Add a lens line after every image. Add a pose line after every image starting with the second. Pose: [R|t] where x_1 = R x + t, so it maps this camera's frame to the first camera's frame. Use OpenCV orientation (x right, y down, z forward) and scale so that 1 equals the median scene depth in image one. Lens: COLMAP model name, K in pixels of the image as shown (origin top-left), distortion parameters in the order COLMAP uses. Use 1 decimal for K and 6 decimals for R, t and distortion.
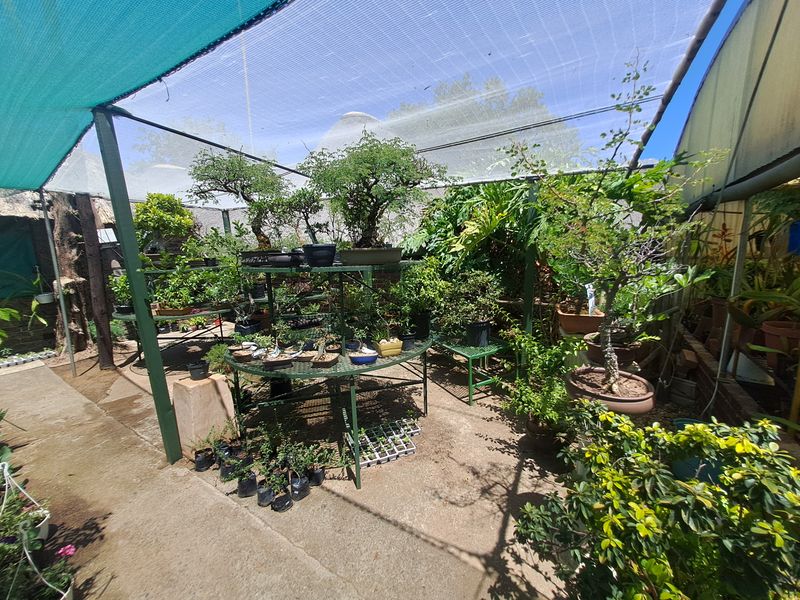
lens RADIAL K [[318.6, 0, 400.0], [0, 318.6, 300.0], [0, 0, 1]] dist [0.000016, 0.000206]
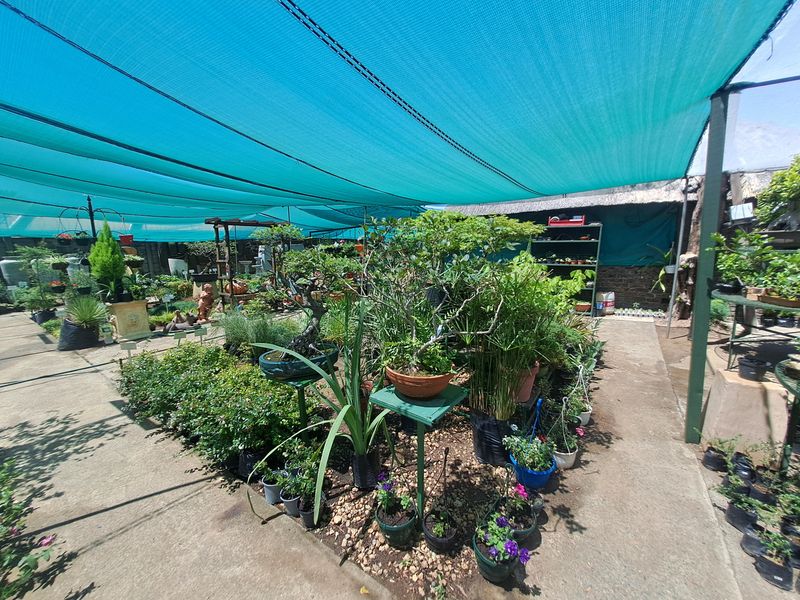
lens RADIAL K [[318.6, 0, 400.0], [0, 318.6, 300.0], [0, 0, 1]] dist [0.000016, 0.000206]
pose [[-0.058752, 0.196693, -0.978703, 0.227626], [-0.120825, 0.971788, 0.202556, -0.019592], [0.990934, 0.130152, -0.033330, 0.068899]]
